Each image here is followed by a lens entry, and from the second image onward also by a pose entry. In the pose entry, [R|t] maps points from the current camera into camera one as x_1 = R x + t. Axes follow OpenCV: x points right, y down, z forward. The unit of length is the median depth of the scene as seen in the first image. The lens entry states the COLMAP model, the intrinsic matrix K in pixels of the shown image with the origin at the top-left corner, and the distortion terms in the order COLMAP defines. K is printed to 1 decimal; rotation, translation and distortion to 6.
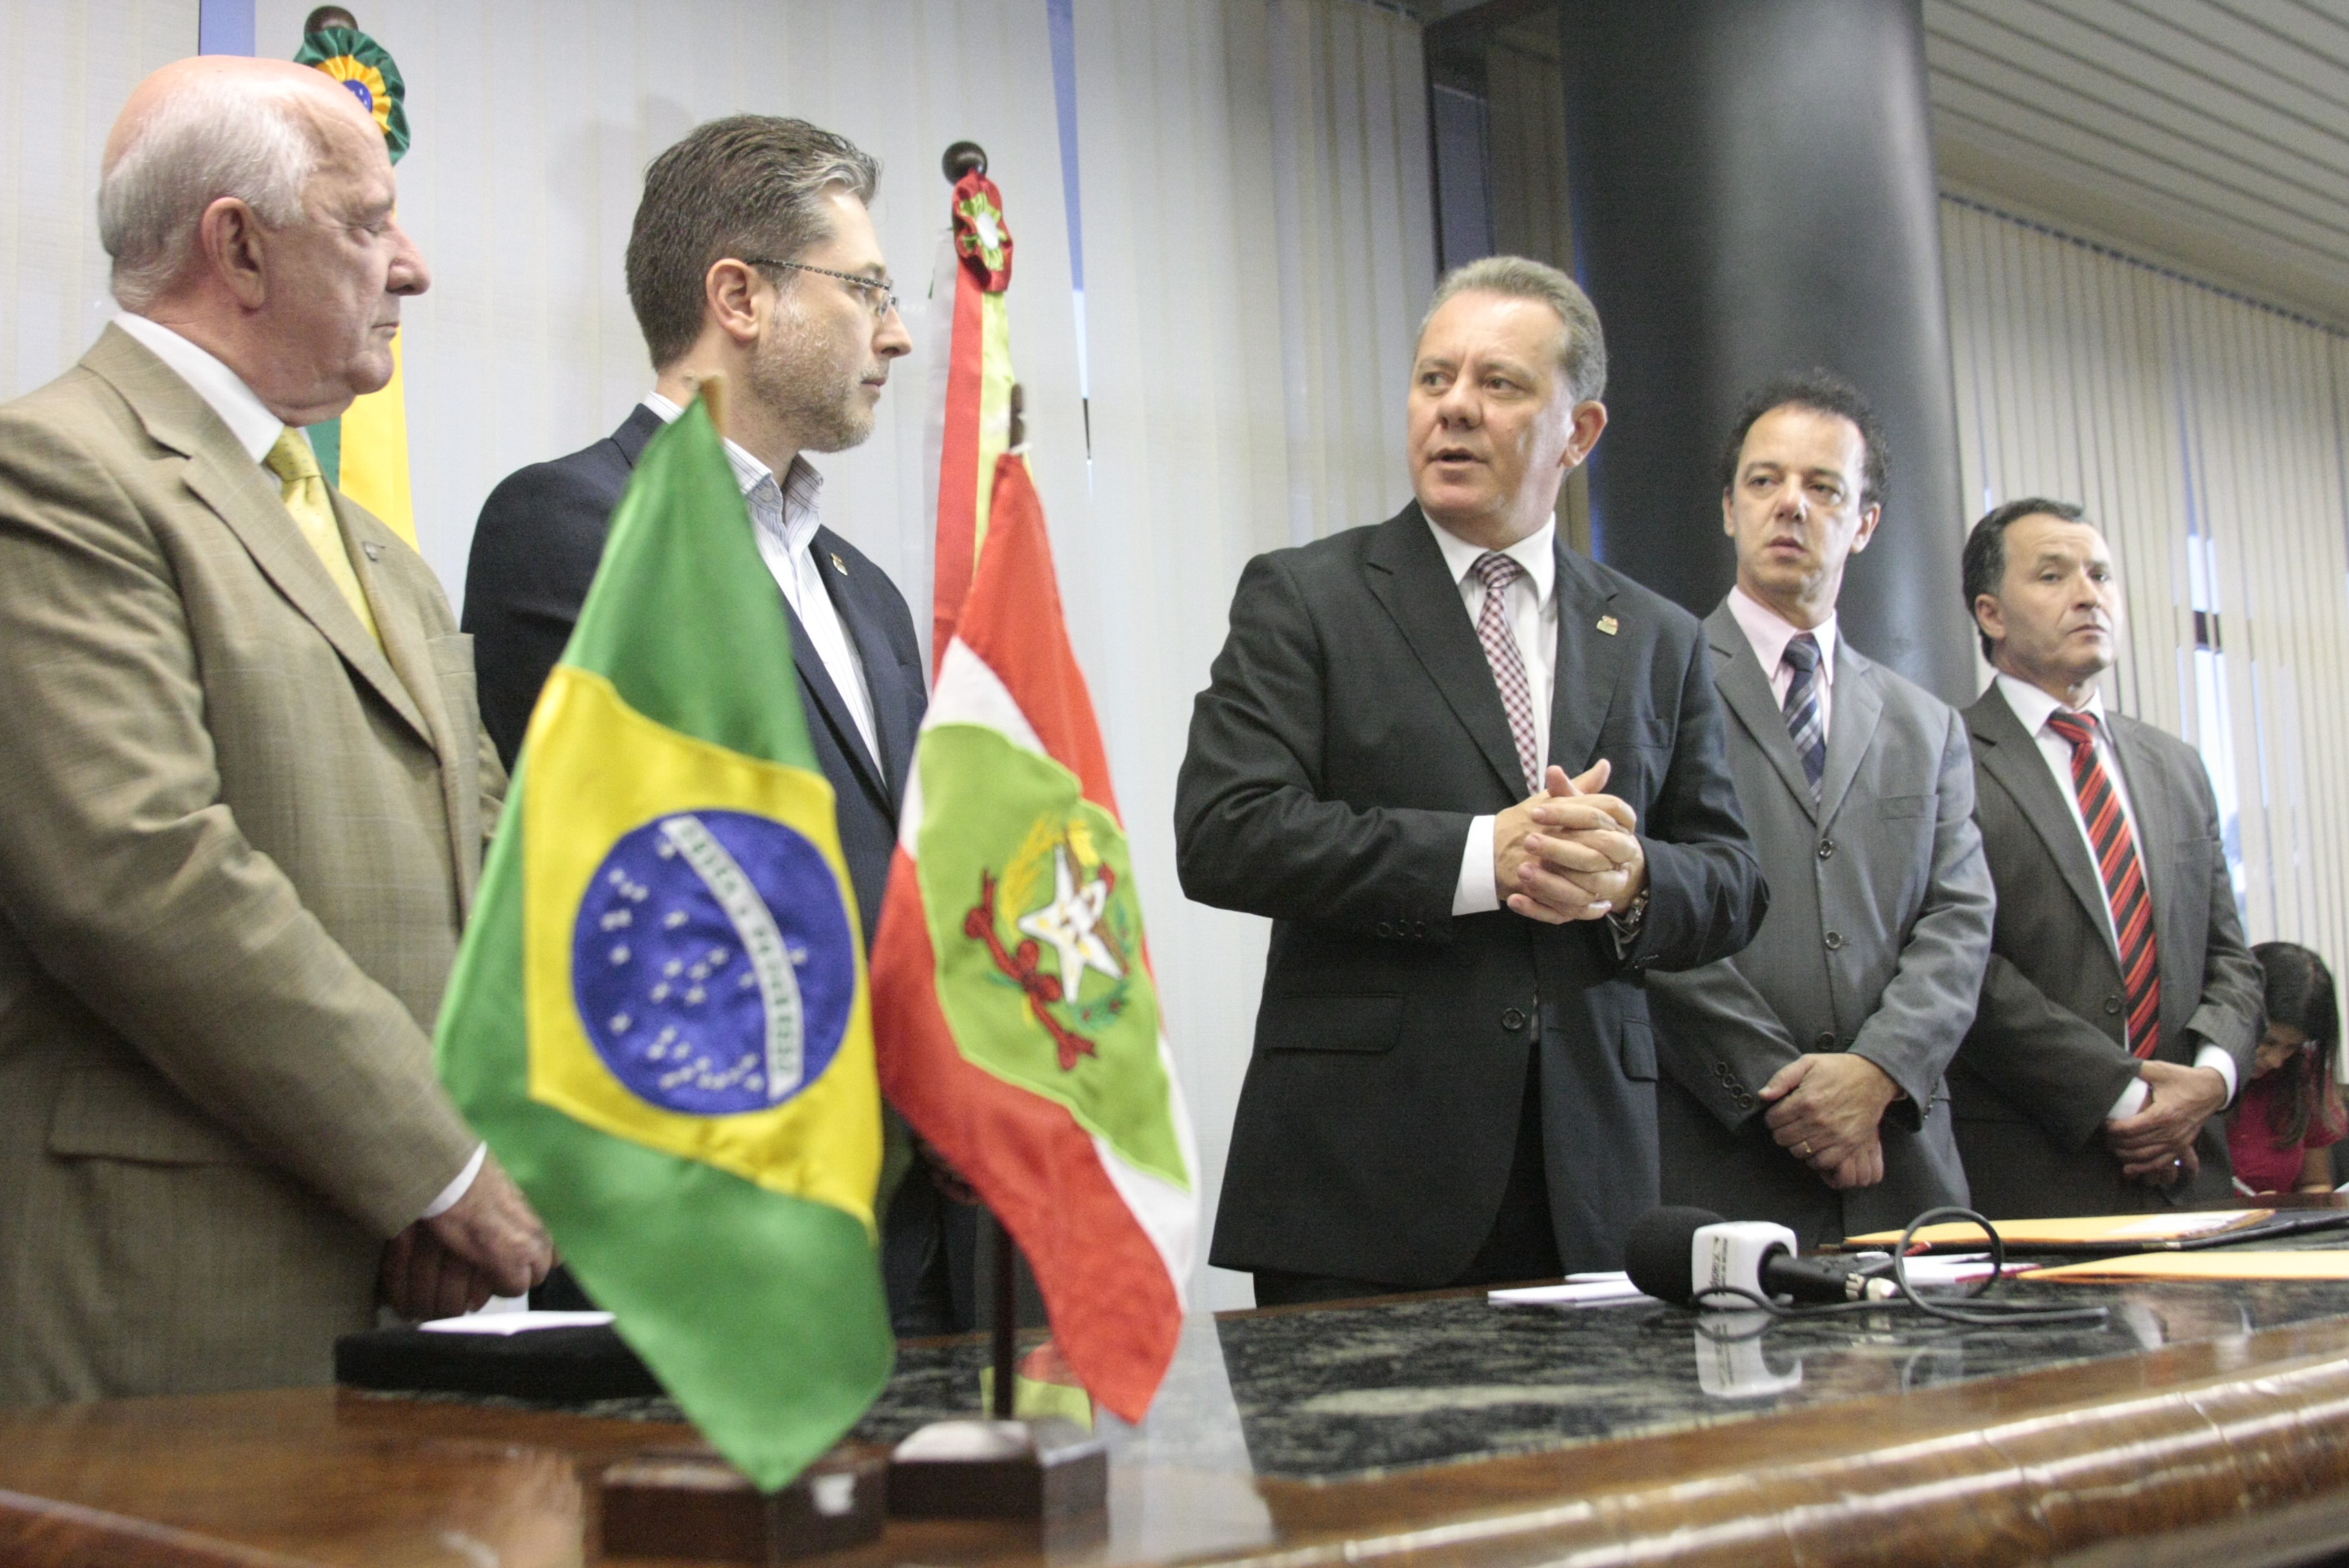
lens RADIAL K [[3040.7, 0, 1181.0], [0, 3040.7, 841.7], [0, 0, 1]] dist [-0.157537, 0.057411]
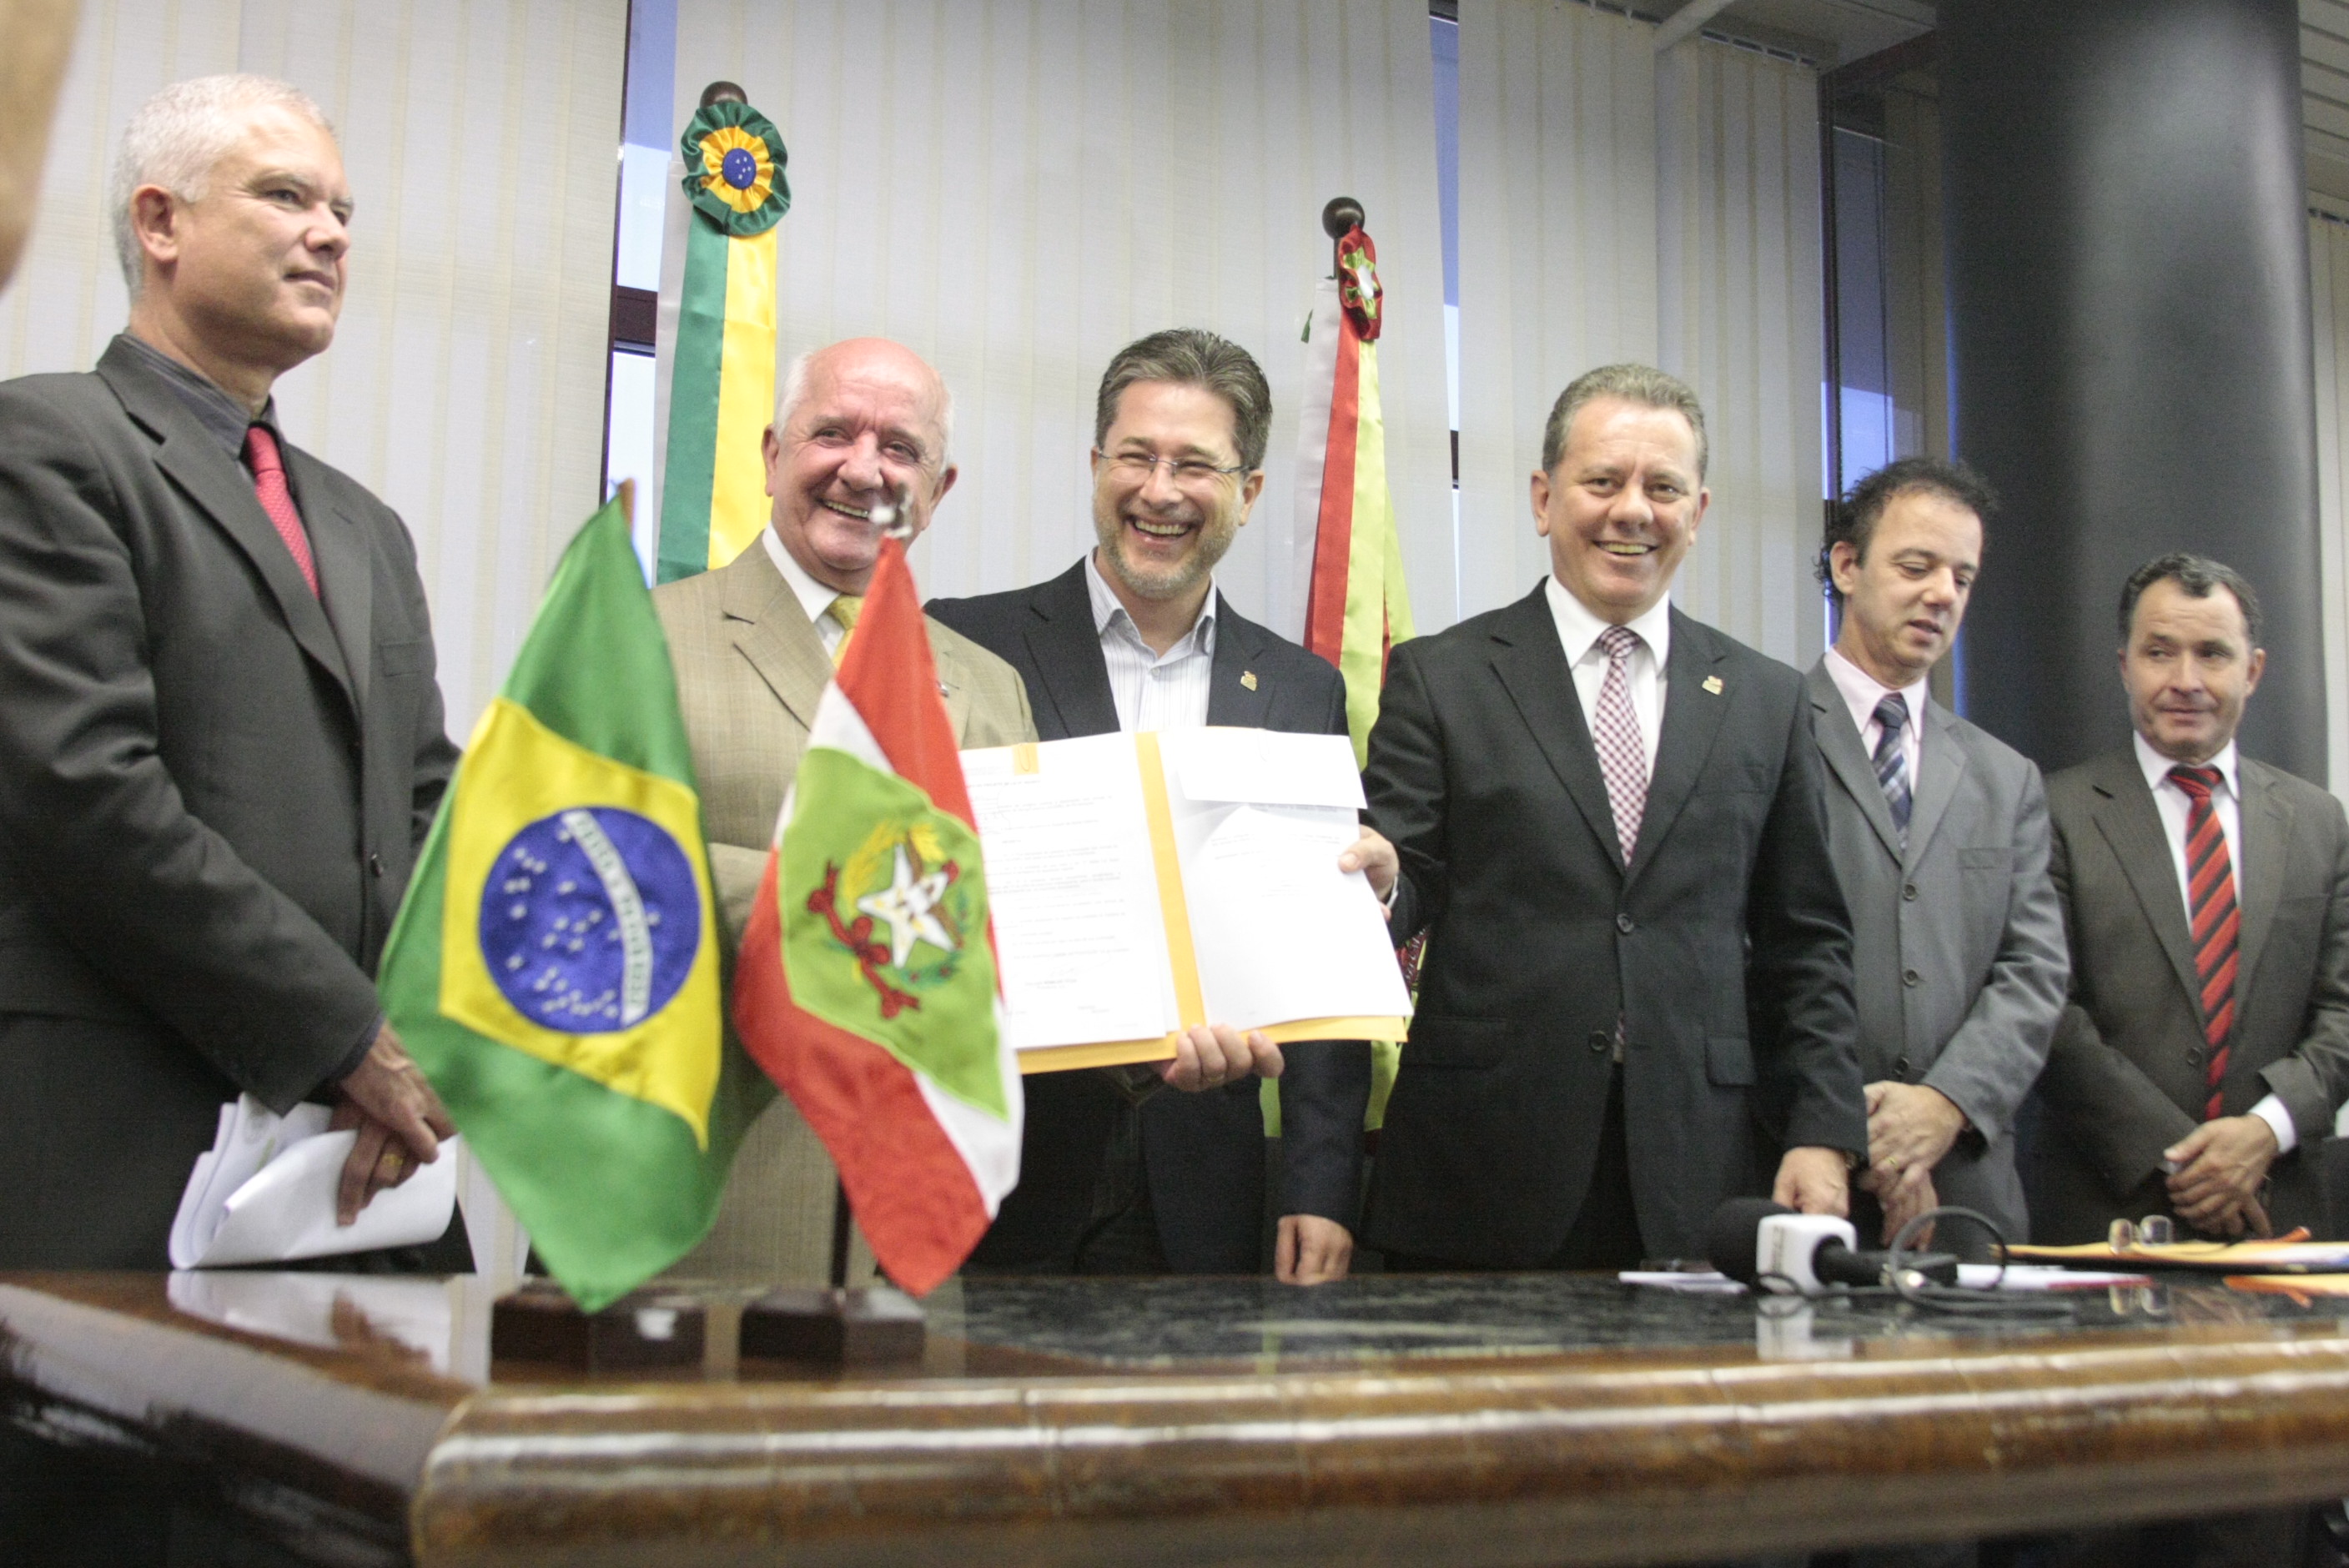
lens RADIAL K [[3040.7, 0, 1181.0], [0, 3040.7, 841.7], [0, 0, 1]] dist [-0.157537, 0.057411]
pose [[0.987831, 0.029912, -0.152625, 0.276653], [-0.031913, 0.999434, -0.010678, 0.010116], [0.152219, 0.015419, 0.988226, -0.251457]]
